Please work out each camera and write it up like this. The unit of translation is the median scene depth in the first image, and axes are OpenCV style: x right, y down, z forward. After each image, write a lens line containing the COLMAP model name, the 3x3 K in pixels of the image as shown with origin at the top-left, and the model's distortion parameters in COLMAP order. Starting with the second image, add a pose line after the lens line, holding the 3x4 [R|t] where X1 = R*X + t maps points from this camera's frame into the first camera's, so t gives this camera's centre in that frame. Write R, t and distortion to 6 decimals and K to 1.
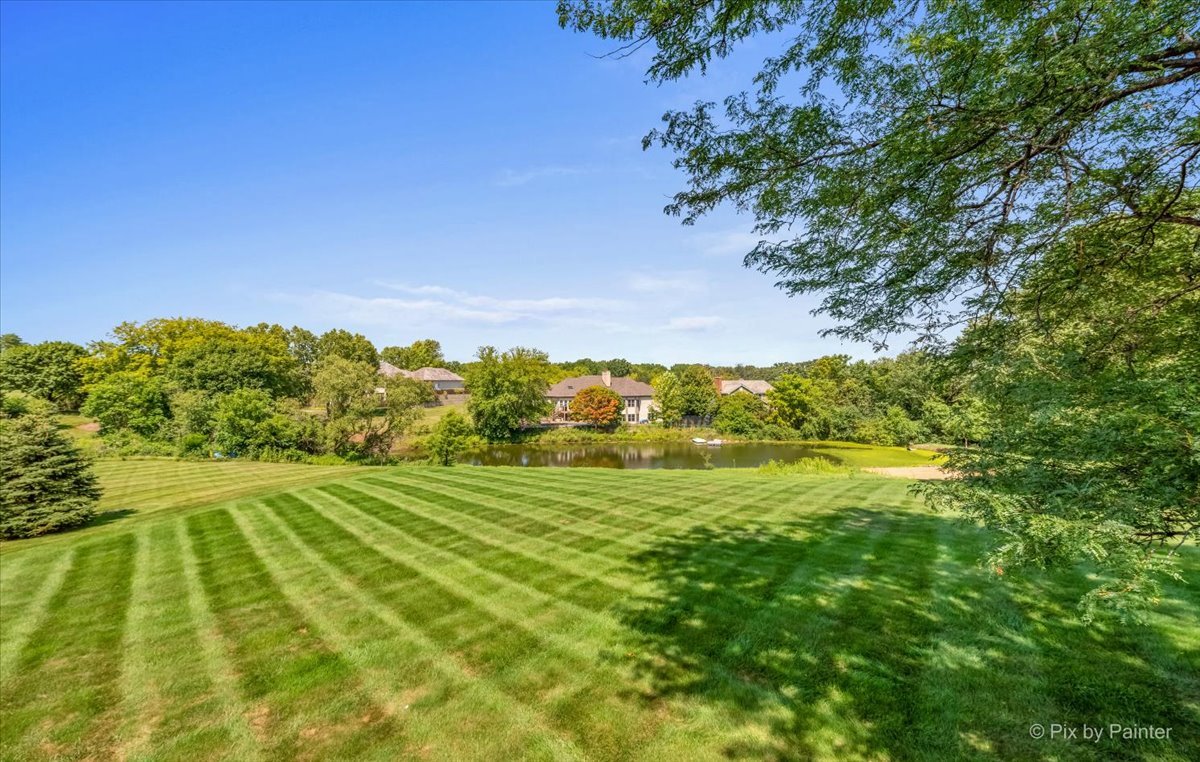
lens RADIAL K [[491.8, 0, 601.5], [0, 491.8, 353.6], [0, 0, 1]] dist [0.009349, -0.001327]
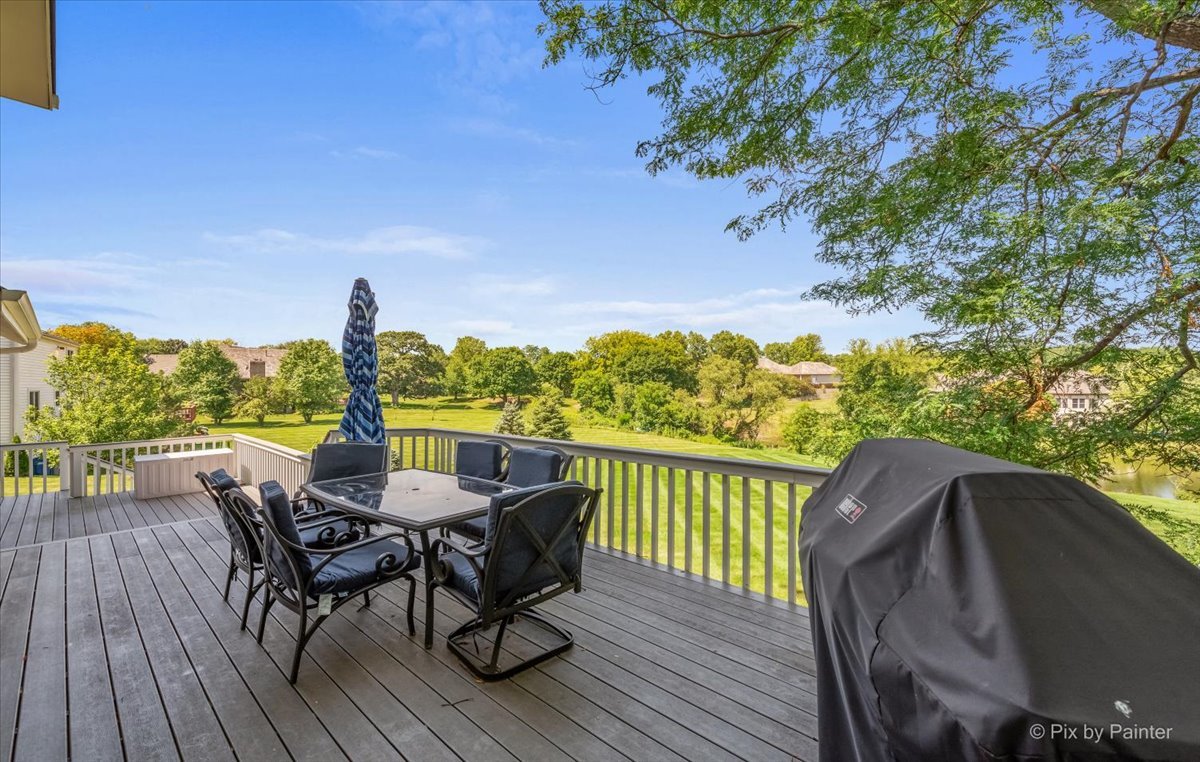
lens RADIAL K [[491.8, 0, 603.1], [0, 491.8, 375.9], [0, 0, 1]] dist [0.009349, -0.001327]
pose [[0.725956, -0.004829, -0.687724, 0.086570], [0.044226, 0.998233, 0.039675, -0.003954], [0.686318, -0.059218, 0.724887, -0.054972]]
